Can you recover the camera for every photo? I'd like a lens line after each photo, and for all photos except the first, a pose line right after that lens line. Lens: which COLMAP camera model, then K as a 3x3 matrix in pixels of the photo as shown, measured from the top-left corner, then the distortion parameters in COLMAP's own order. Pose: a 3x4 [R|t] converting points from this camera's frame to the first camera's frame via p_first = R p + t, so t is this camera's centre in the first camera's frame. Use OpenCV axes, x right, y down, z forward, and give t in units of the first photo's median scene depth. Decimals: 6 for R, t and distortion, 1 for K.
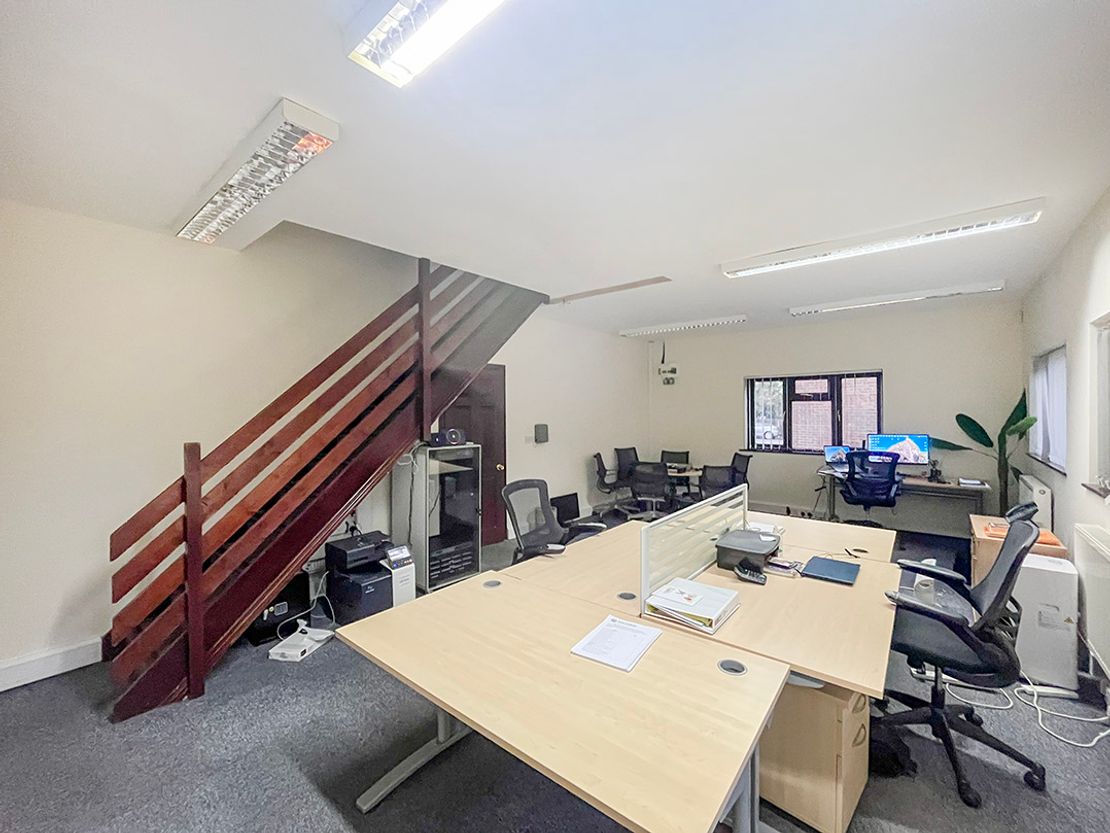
lens RADIAL K [[455.1, 0, 555.0], [0, 455.1, 416.5], [0, 0, 1]] dist [-0.000320, -0.000035]
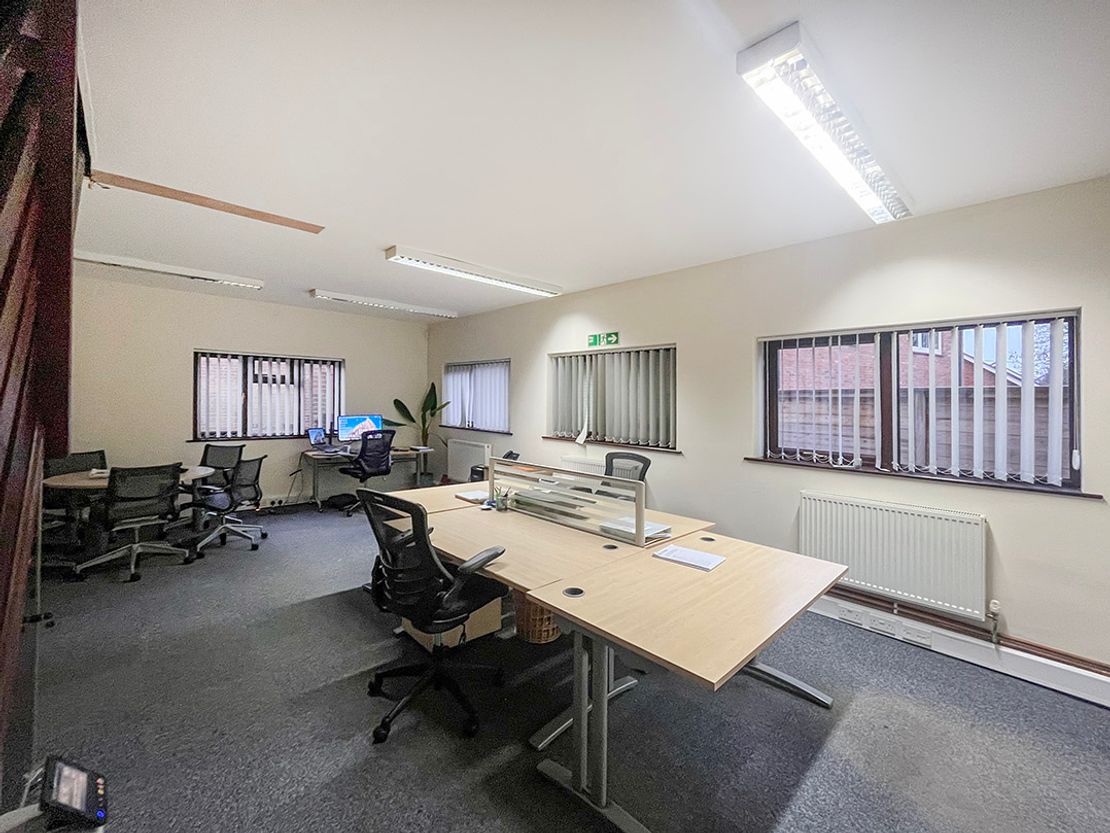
lens RADIAL K [[457.7, 0, 554.4], [0, 457.7, 399.9], [0, 0, 1]] dist [-0.000566, -0.000022]
pose [[0.130953, 0.009654, 0.991342, -0.371352], [-0.008715, 0.999925, -0.008586, 0.003866], [-0.991350, -0.007515, 0.131028, 0.340040]]
